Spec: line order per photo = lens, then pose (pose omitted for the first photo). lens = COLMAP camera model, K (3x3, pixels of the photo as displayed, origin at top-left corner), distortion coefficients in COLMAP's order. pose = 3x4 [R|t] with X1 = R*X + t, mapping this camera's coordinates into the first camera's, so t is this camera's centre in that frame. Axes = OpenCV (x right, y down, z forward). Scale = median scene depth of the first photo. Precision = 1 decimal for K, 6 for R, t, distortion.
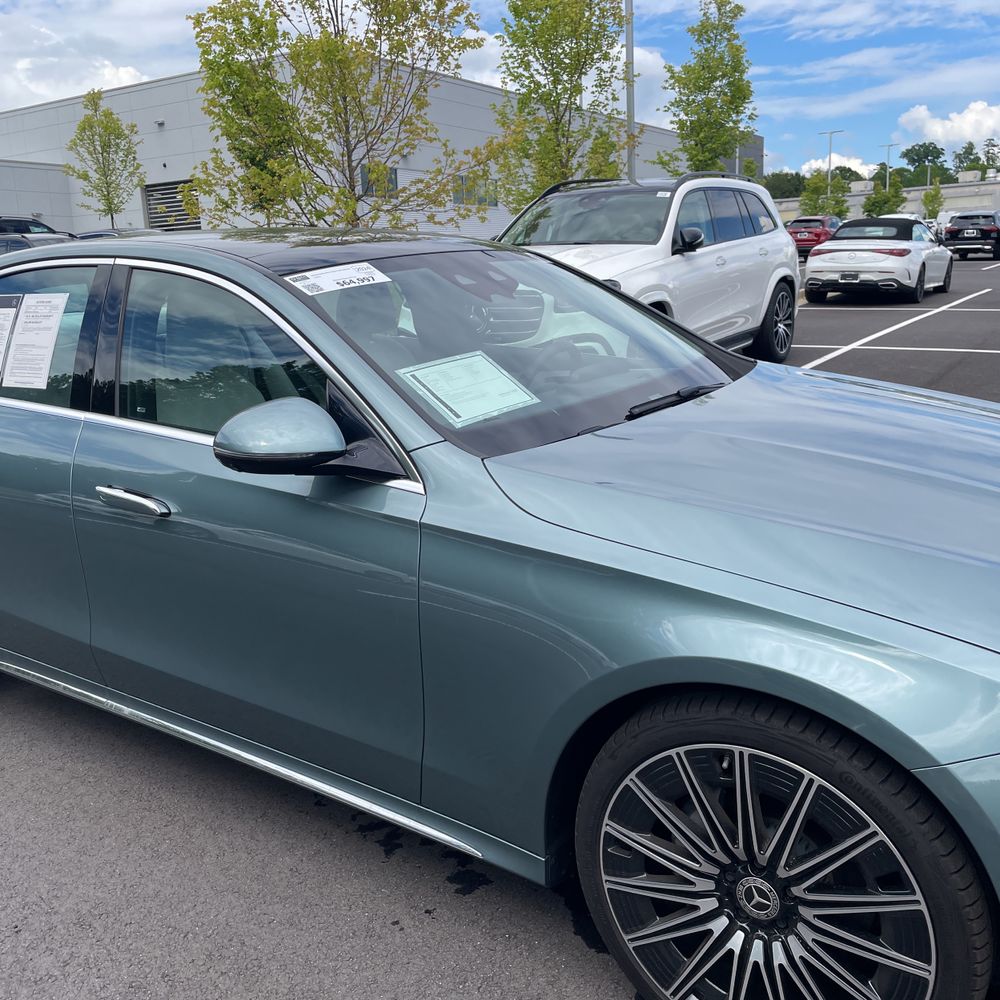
lens RADIAL K [[1013.7, 0, 506.5], [0, 1013.7, 486.1], [0, 0, 1]] dist [0.081051, -0.112199]
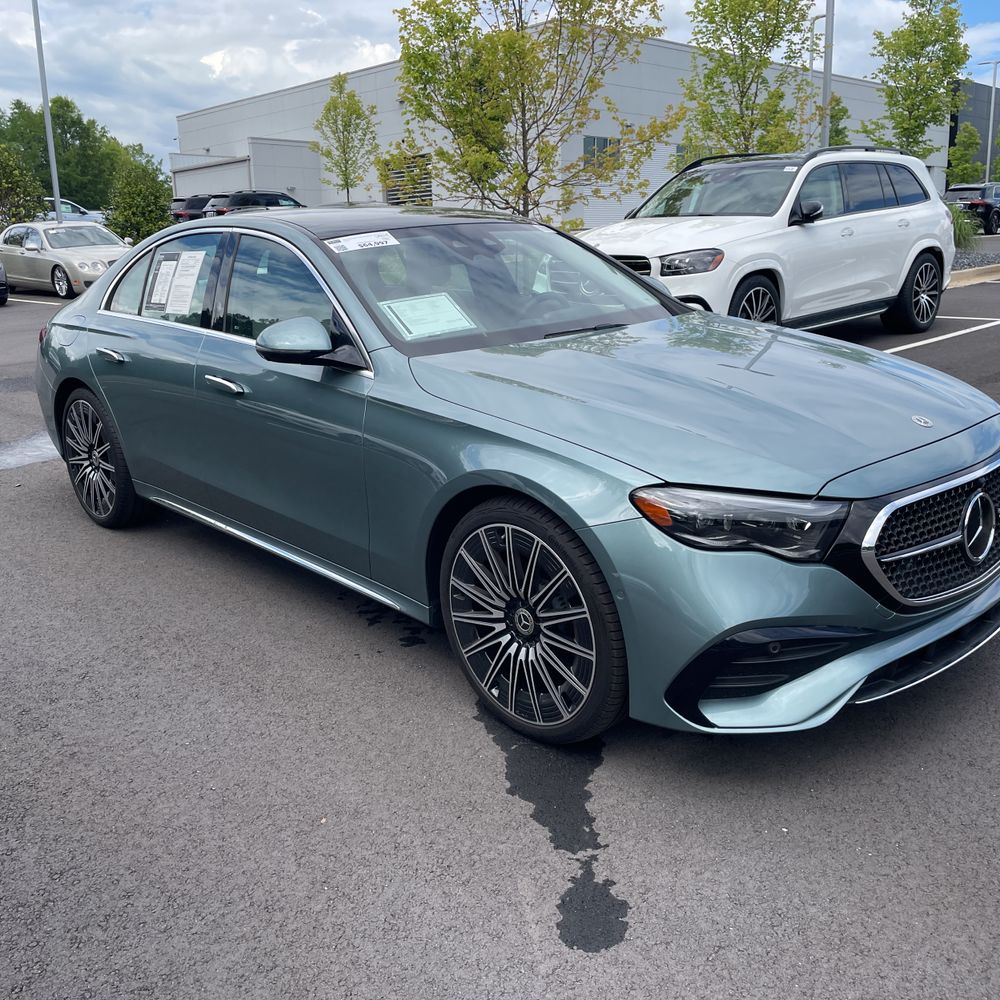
lens RADIAL K [[1005.0, 0, 496.2], [0, 1005.0, 495.2], [0, 0, 1]] dist [0.080150, -0.103700]
pose [[0.973284, 0.062881, -0.220828, 0.096853], [-0.054623, 0.997567, 0.043311, 0.023112], [0.223014, -0.030092, 0.974351, -0.103589]]
